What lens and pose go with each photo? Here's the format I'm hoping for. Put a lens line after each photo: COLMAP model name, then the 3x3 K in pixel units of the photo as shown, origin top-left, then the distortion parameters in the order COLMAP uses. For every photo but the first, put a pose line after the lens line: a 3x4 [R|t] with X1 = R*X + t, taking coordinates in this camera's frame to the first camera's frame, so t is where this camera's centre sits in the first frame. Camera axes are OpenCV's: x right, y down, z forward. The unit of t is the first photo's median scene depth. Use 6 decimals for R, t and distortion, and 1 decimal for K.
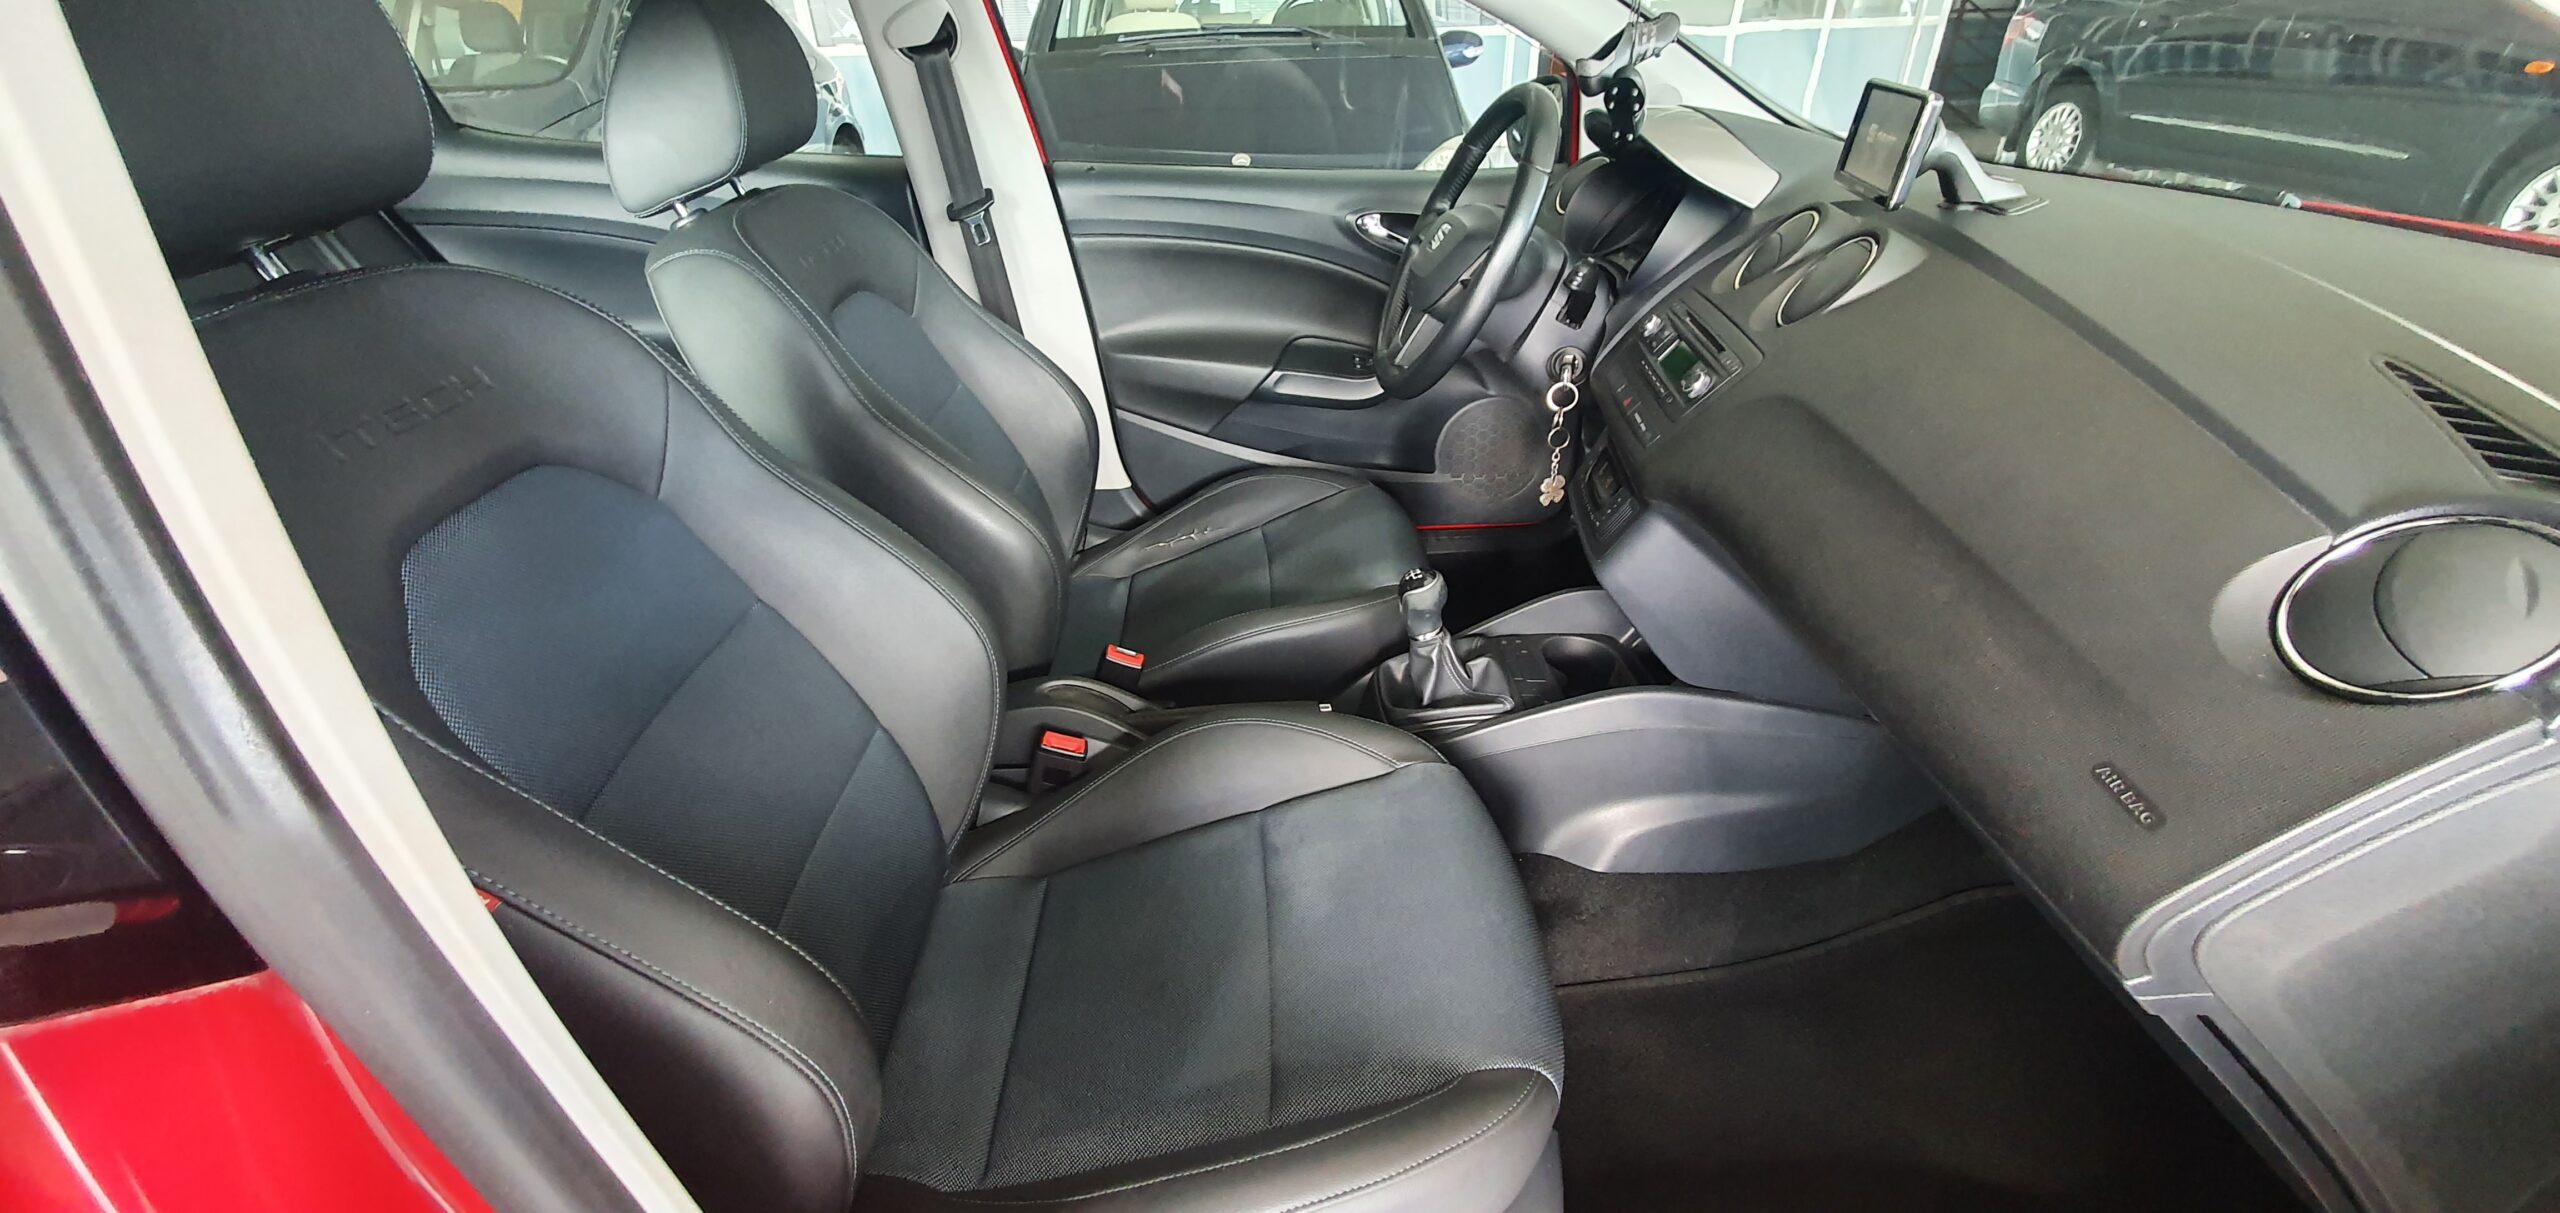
lens RADIAL K [[1032.6, 0, 1302.2], [0, 1032.6, 639.5], [0, 0, 1]] dist [0.007758, 0.000374]
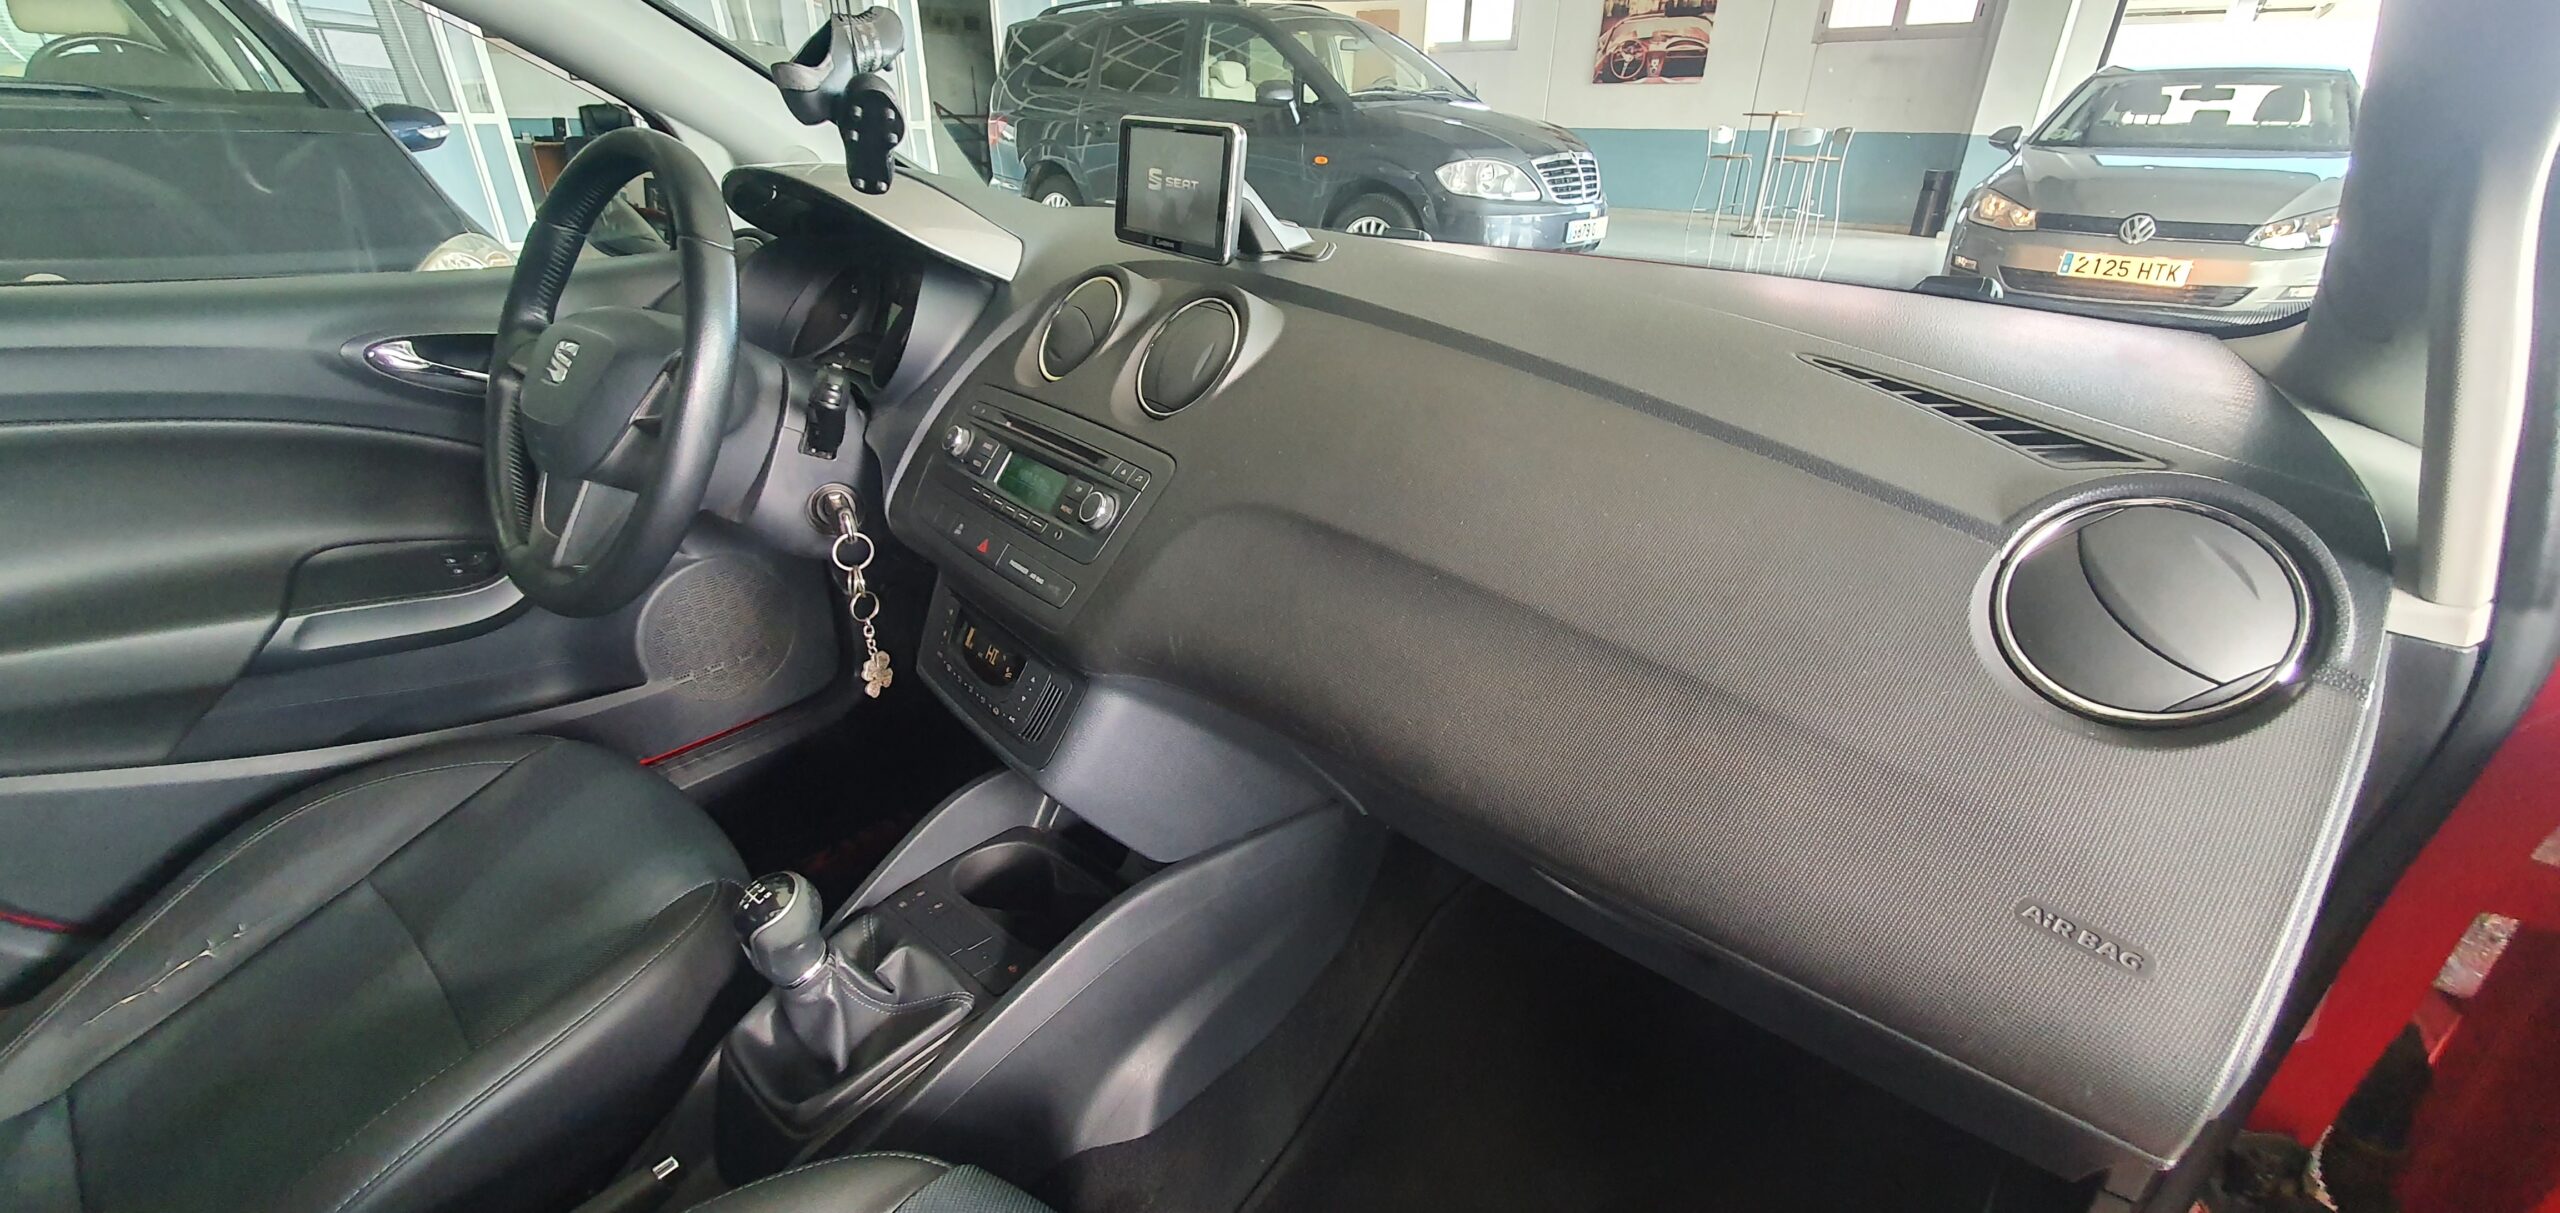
lens RADIAL K [[1032.6, 0, 1302.2], [0, 1032.6, 639.5], [0, 0, 1]] dist [0.007758, 0.000374]
pose [[0.697847, -0.303321, 0.648850, -0.014619], [0.349621, 0.934902, 0.061021, -0.111295], [-0.625120, 0.184269, 0.758466, 0.266868]]
